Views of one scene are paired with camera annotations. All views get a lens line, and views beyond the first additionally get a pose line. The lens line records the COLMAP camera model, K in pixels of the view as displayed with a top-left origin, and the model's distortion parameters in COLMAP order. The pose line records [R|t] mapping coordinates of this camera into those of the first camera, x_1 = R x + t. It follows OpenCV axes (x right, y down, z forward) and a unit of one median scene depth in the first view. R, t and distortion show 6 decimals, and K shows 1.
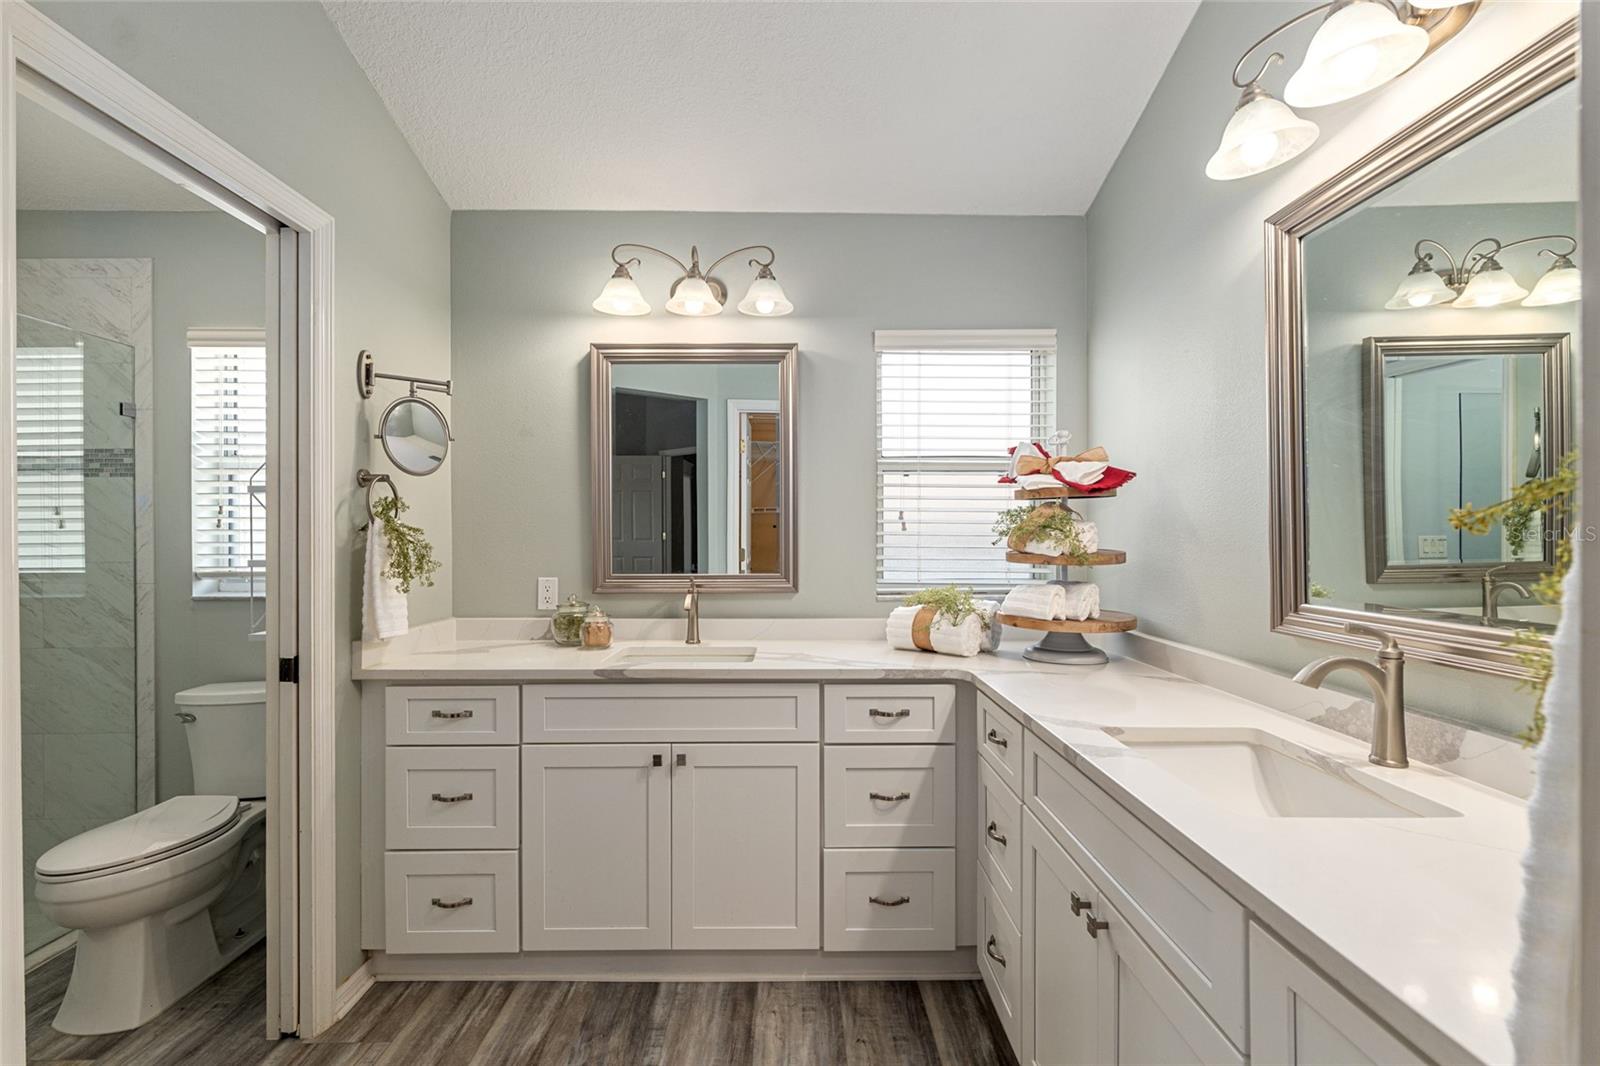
lens RADIAL K [[700.7, 0, 800.0], [0, 700.7, 533.0], [0, 0, 1]] dist [-0.004858, -0.000877]
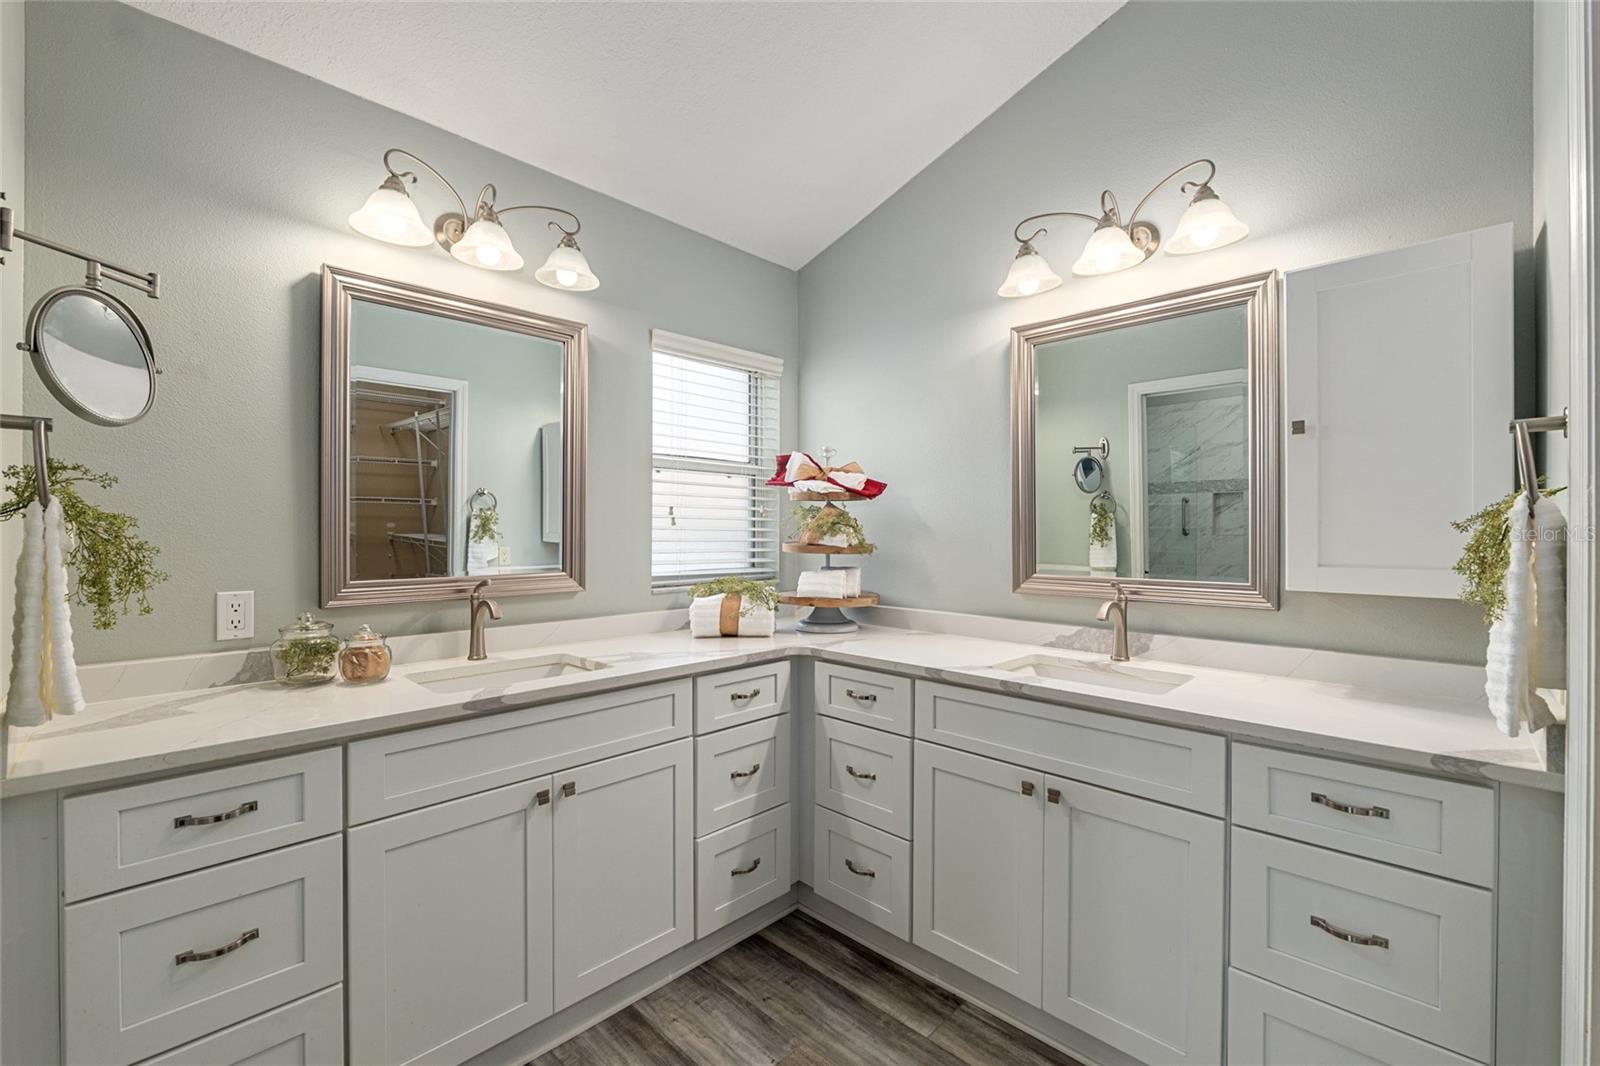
lens RADIAL K [[660.7, 0, 796.1], [0, 660.7, 526.9], [0, 0, 1]] dist [-0.011555, -0.000030]
pose [[0.714727, 0.005263, 0.699384, -0.522524], [-0.005552, 0.999983, -0.001851, -0.000218], [-0.699382, -0.002561, 0.714744, 0.215642]]
